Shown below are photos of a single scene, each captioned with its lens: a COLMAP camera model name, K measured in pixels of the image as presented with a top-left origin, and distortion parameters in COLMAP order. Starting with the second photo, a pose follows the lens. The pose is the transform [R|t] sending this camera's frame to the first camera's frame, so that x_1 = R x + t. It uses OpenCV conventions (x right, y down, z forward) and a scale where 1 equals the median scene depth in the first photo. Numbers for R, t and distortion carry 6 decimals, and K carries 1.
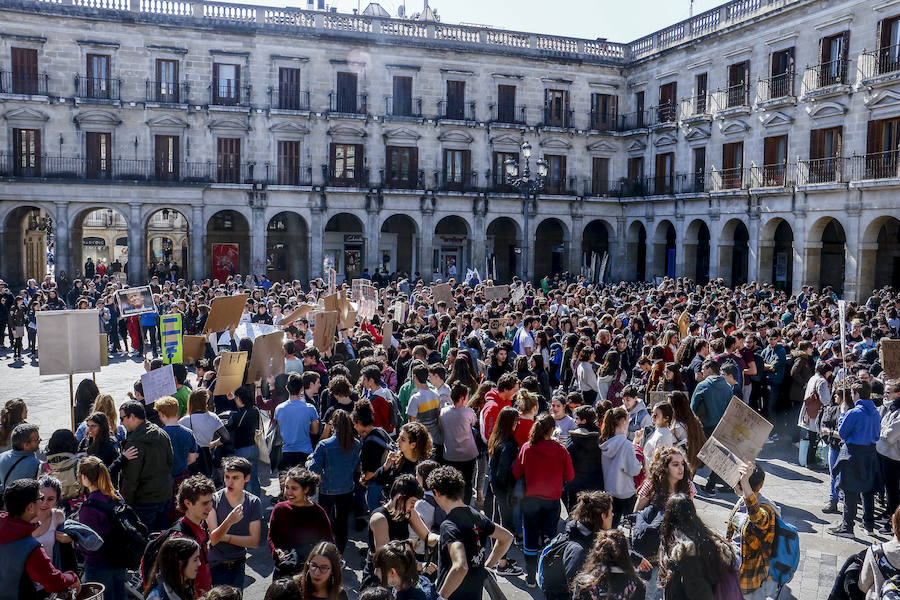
lens RADIAL K [[844.5, 0, 450.0], [0, 844.5, 300.0], [0, 0, 1]] dist [-0.139591, 0.193309]
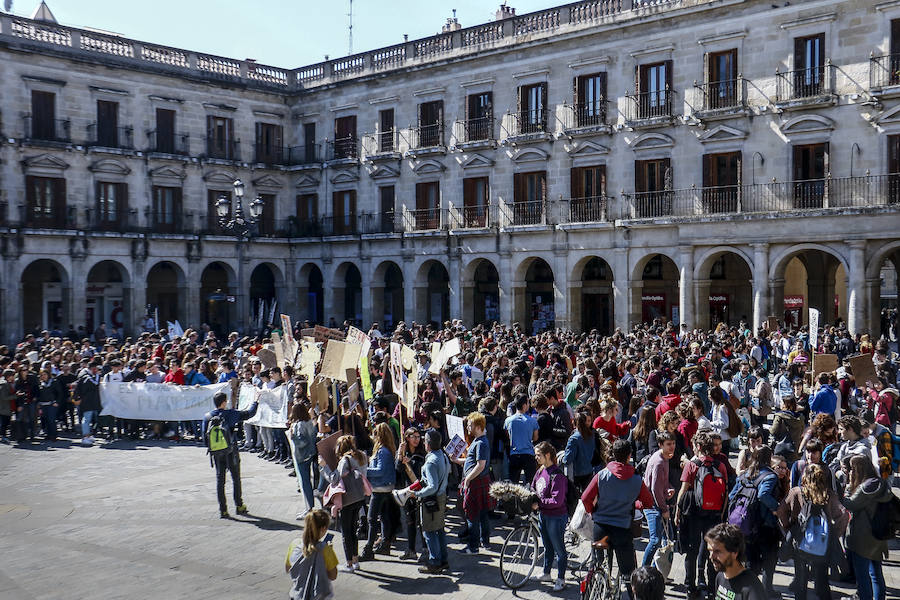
lens RADIAL K [[1037.4, 0, 450.0], [0, 1037.4, 300.0], [0, 0, 1]] dist [-0.108197, 0.437074]
pose [[0.878106, -0.027892, 0.477653, -0.195274], [0.054578, 0.997622, -0.042079, 0.001614], [-0.475343, 0.063019, 0.877540, -0.067153]]
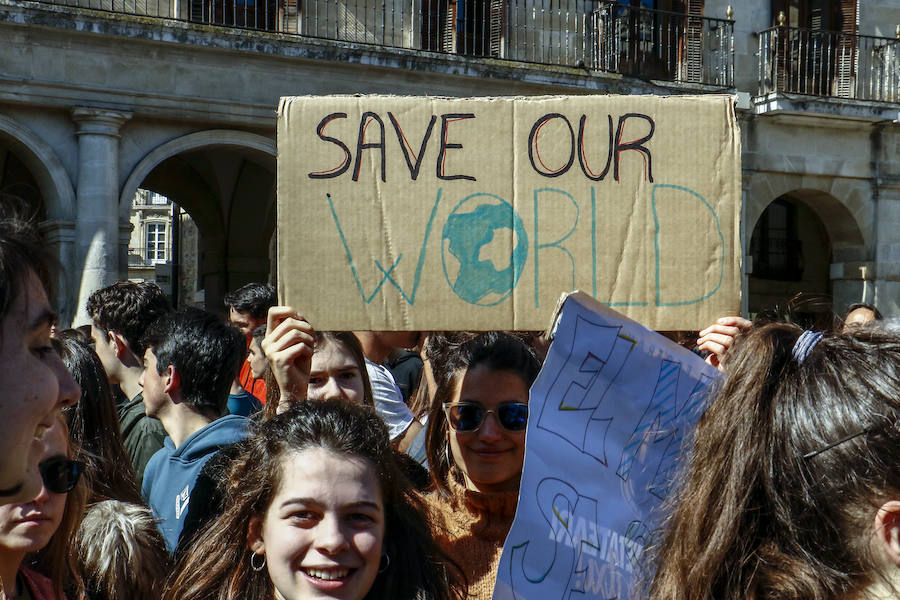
lens RADIAL K [[1493.9, 0, 450.0], [0, 1493.9, 300.0], [0, 0, 1]] dist [0.014780, 1.311928]
pose [[-0.139361, 0.025728, 0.989907, 0.004985], [0.060457, 0.998019, -0.017428, -0.001799], [-0.988394, 0.057418, -0.140640, 0.499501]]
